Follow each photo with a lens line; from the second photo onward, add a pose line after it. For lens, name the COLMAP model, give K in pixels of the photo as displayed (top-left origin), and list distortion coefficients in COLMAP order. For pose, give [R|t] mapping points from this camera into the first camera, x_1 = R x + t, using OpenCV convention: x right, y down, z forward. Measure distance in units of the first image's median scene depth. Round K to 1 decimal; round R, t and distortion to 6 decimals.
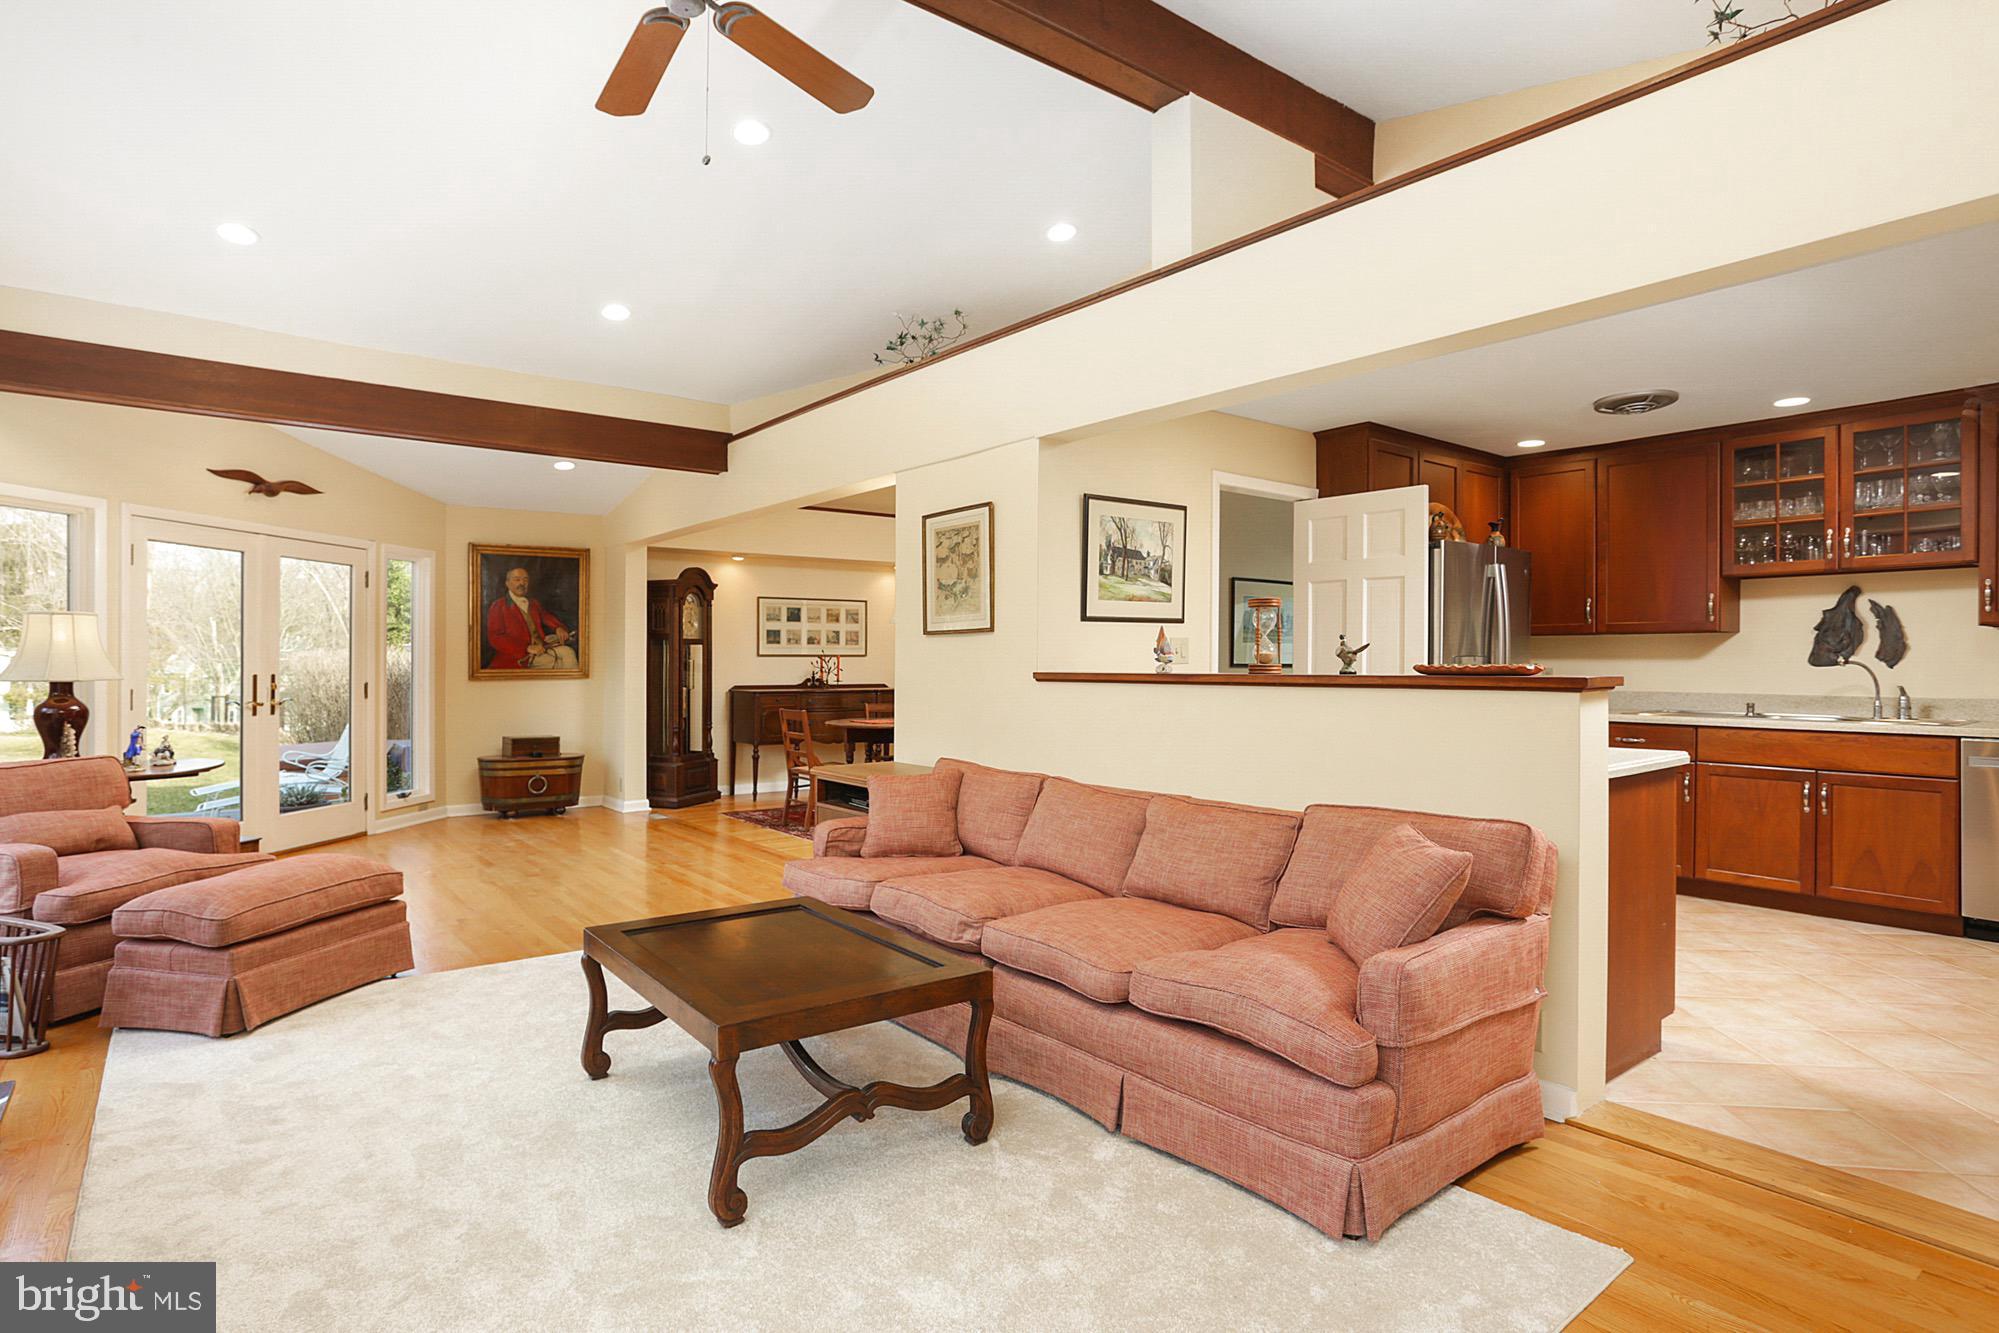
lens RADIAL K [[1074.8, 0, 999.5], [0, 1074.8, 666.5], [0, 0, 1]] dist [-0.039456, 0.027498]
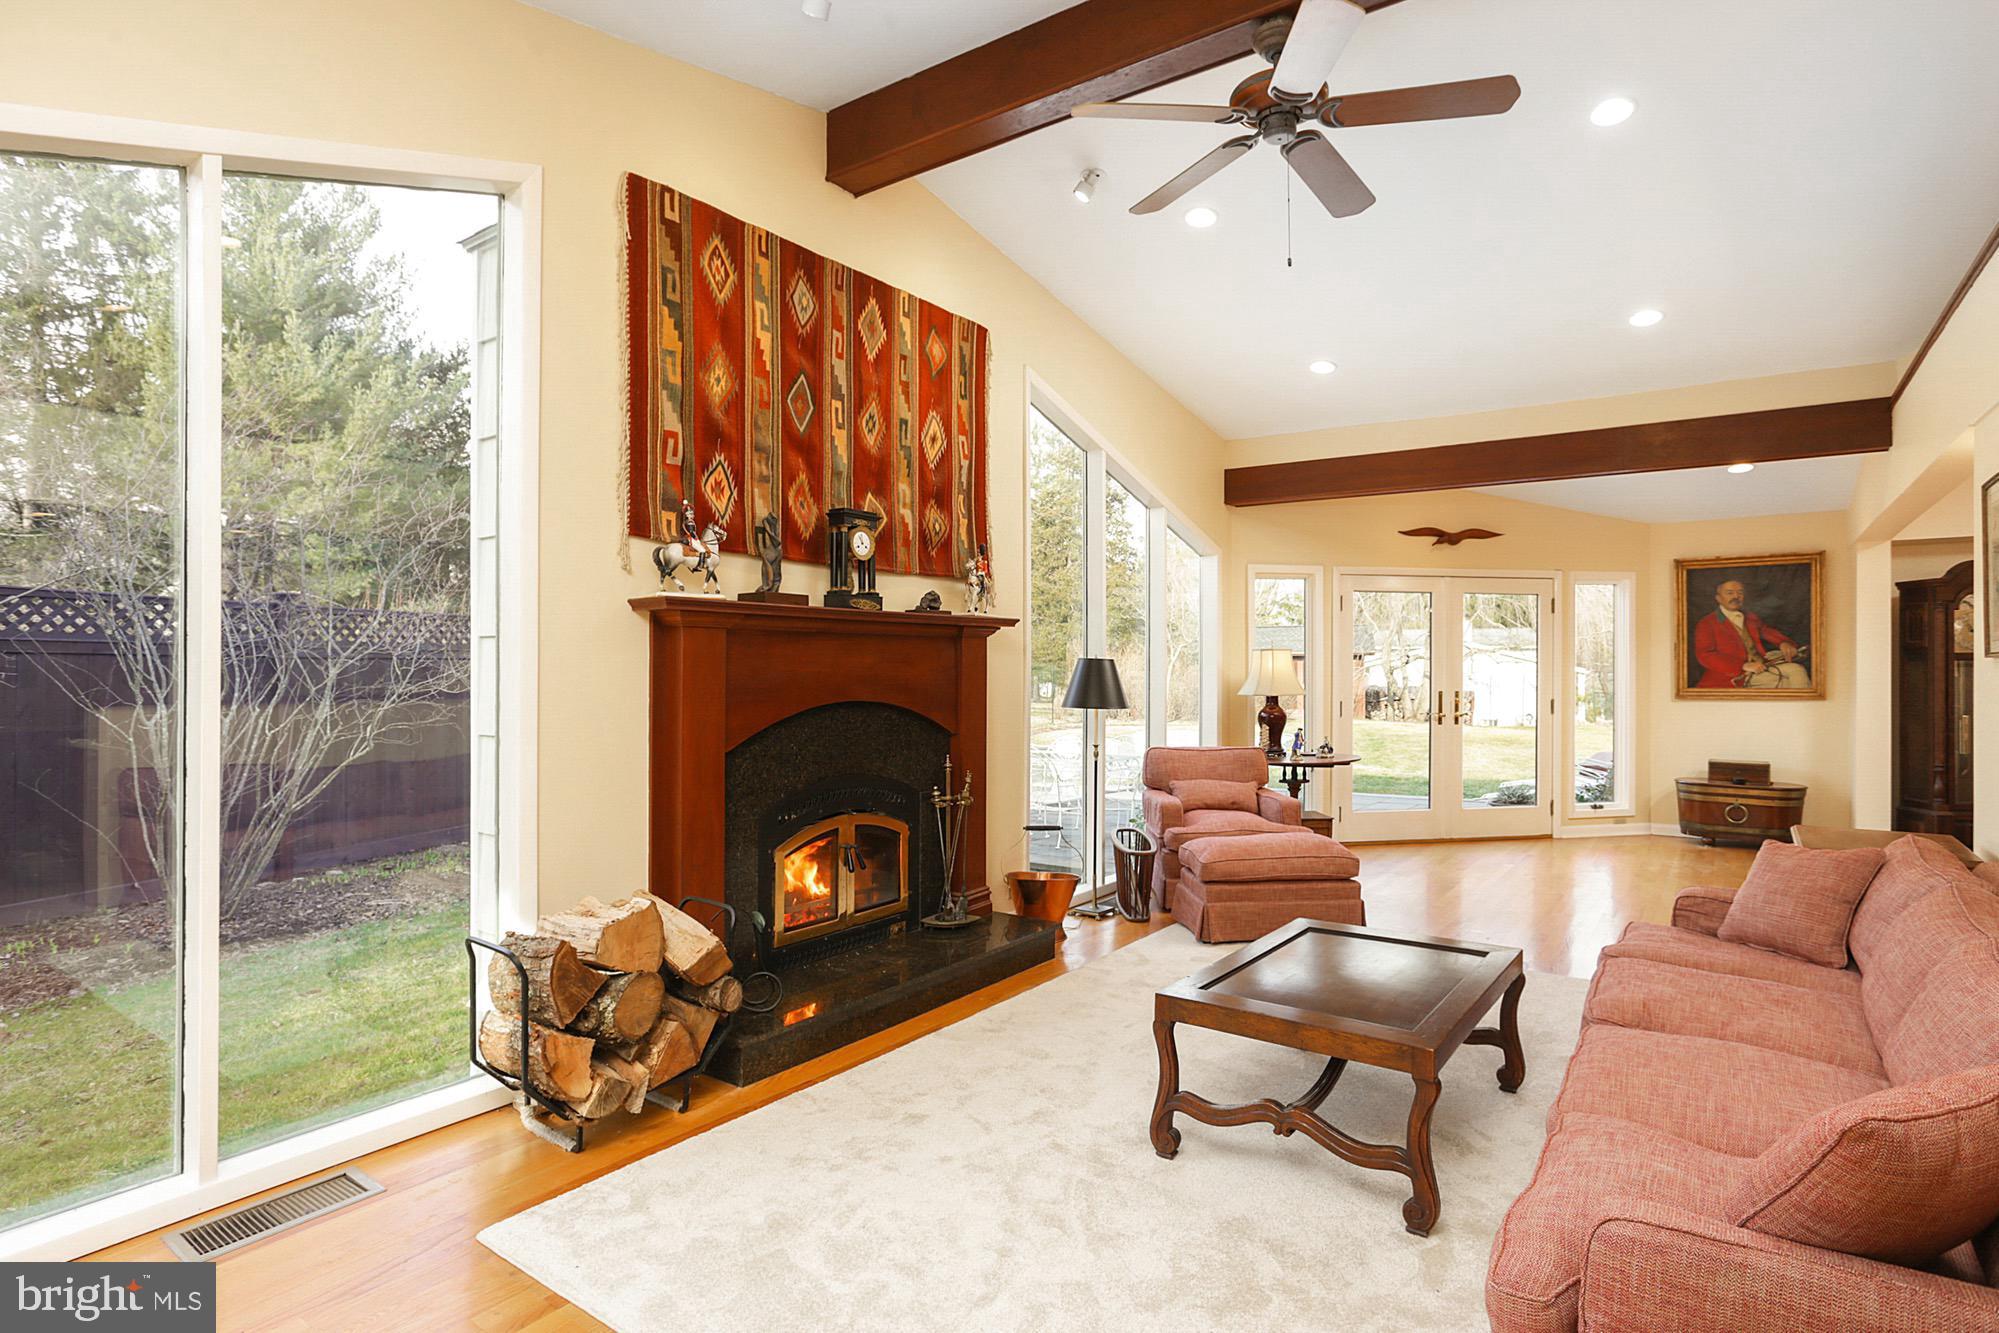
lens RADIAL K [[1047.1, 0, 999.5], [0, 1047.1, 666.5], [0, 0, 1]] dist [-0.033416, 0.000393]
pose [[0.275668, -0.001384, -0.961252, 0.373283], [-0.003290, 0.999992, -0.002384, -0.019510], [0.961247, 0.003820, 0.275661, 0.205915]]
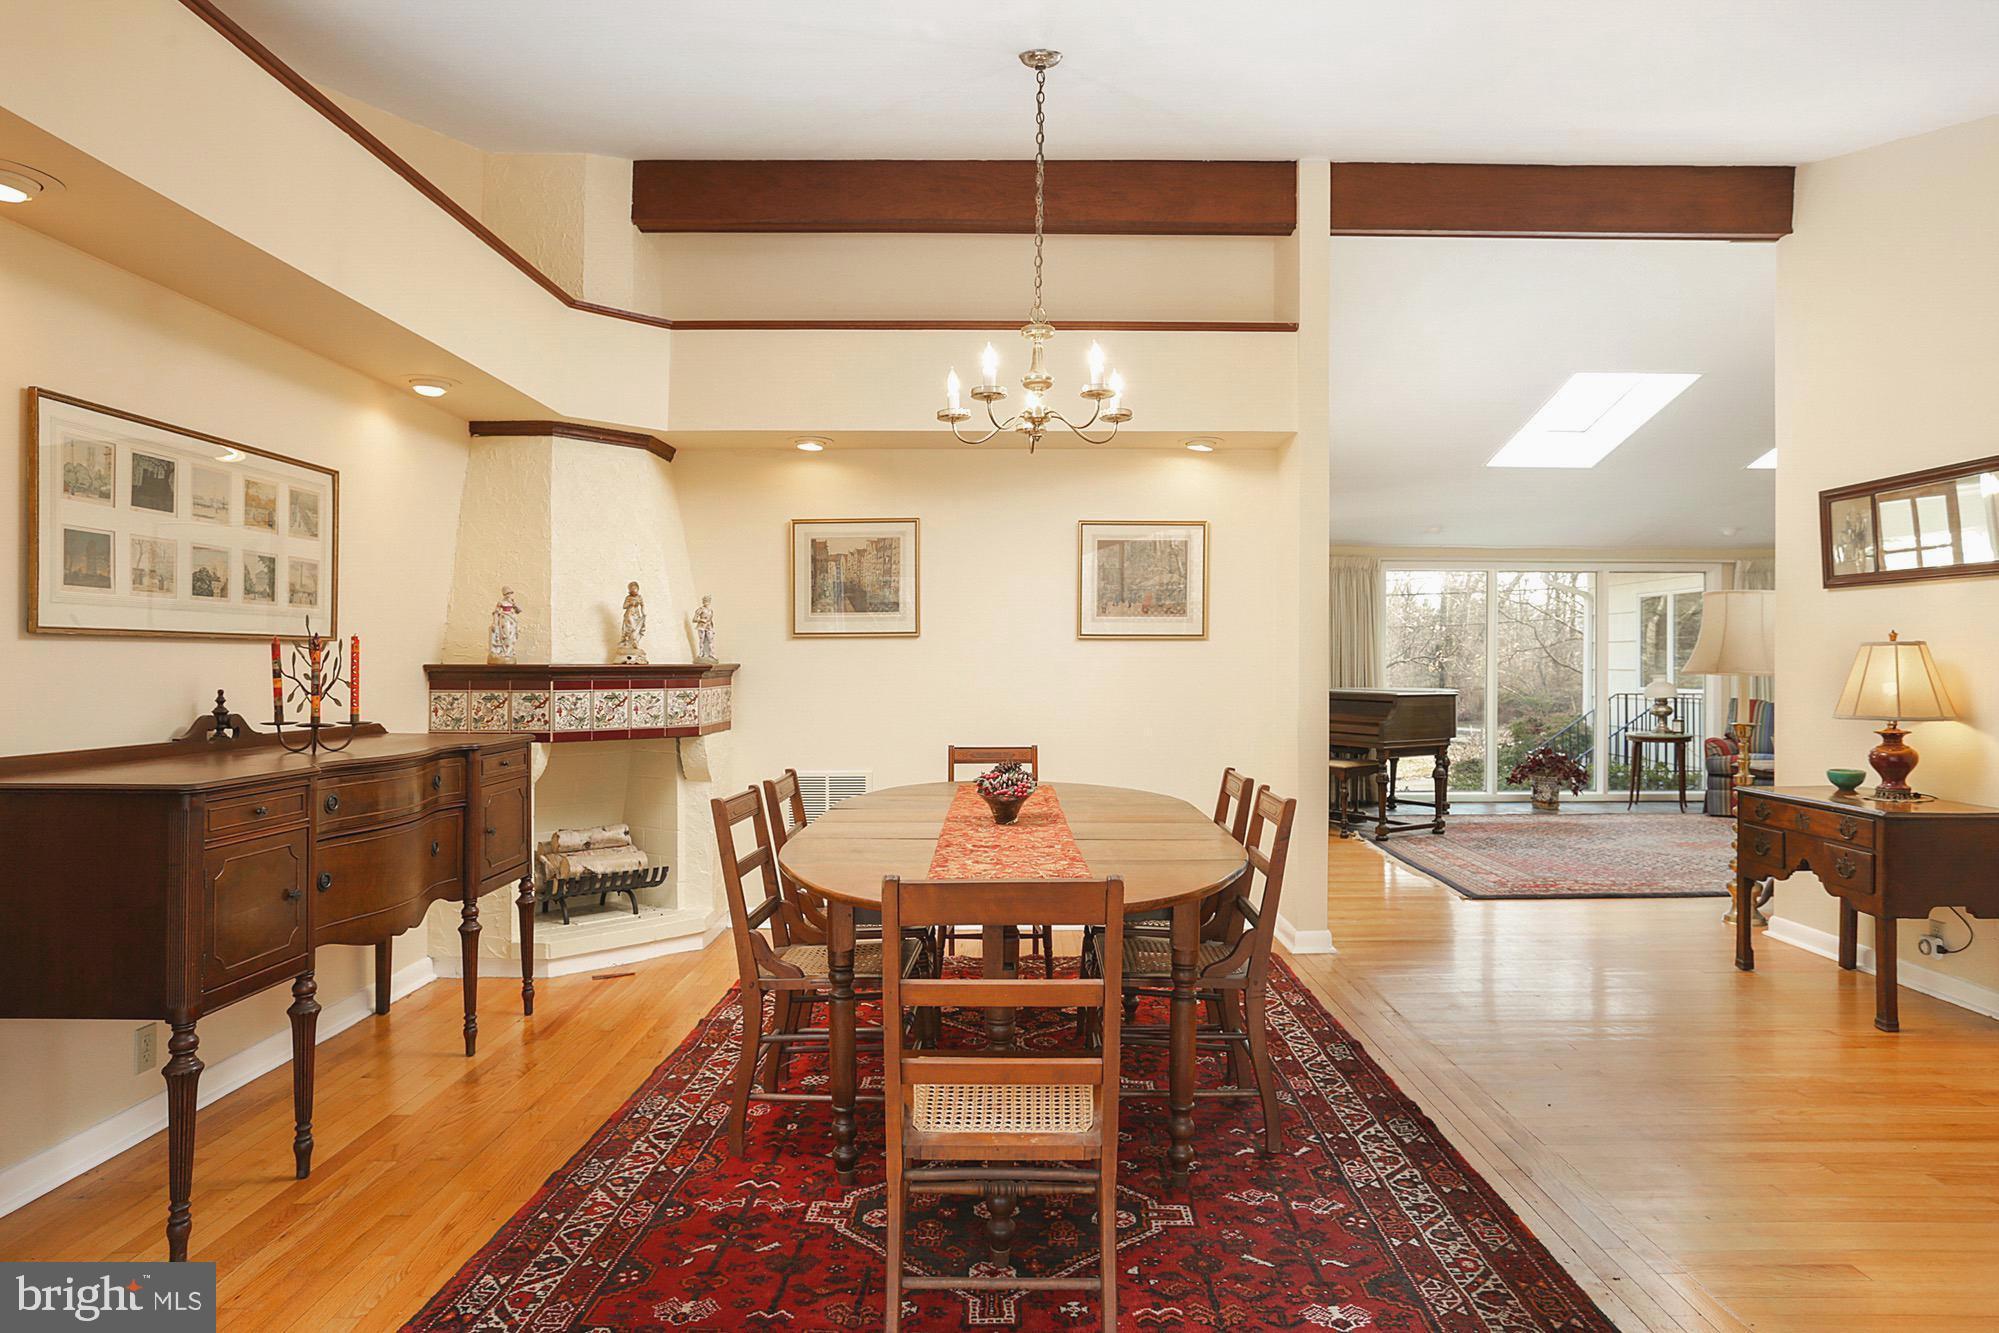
lens RADIAL K [[1174.6, 0, 999.5], [0, 1174.6, 666.5], [0, 0, 1]] dist [-0.075449, 0.057257]
pose [[0.625639, -0.003366, 0.780105, -0.519267], [0.003267, 0.999993, 0.001695, -0.003779], [-0.780106, 0.001488, 0.625646, 1.197322]]
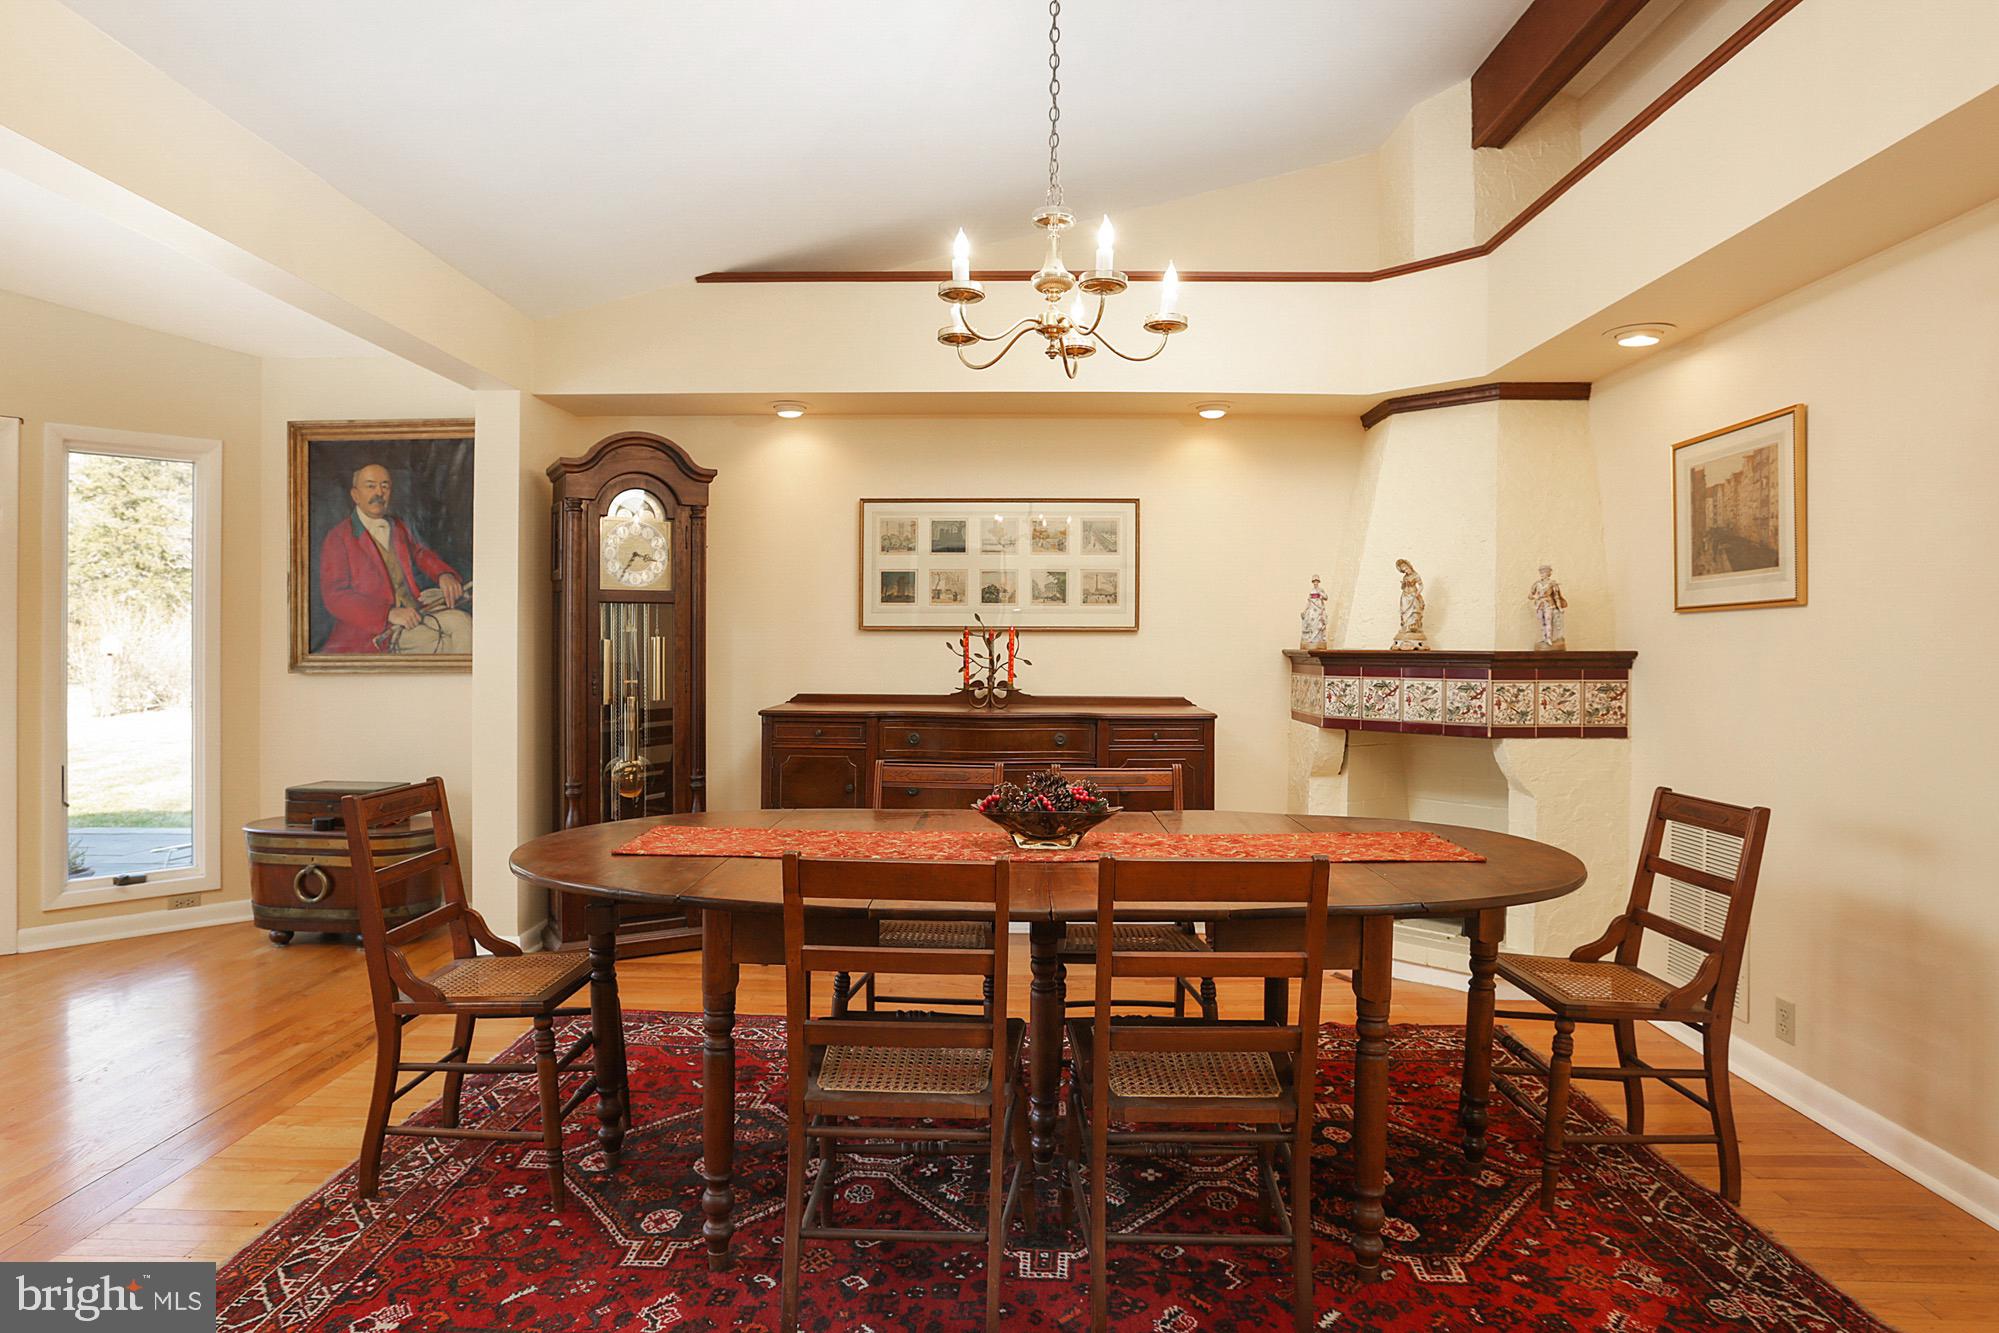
lens RADIAL K [[1106.4, 0, 1009.3], [0, 1106.4, 655.9], [0, 0, 1]] dist [-0.079516, 0.037655]
pose [[0.778693, 0.008135, -0.627353, 0.208204], [-0.007649, 0.999965, 0.003472, -0.001775], [0.627359, 0.002095, 0.778727, 1.211257]]
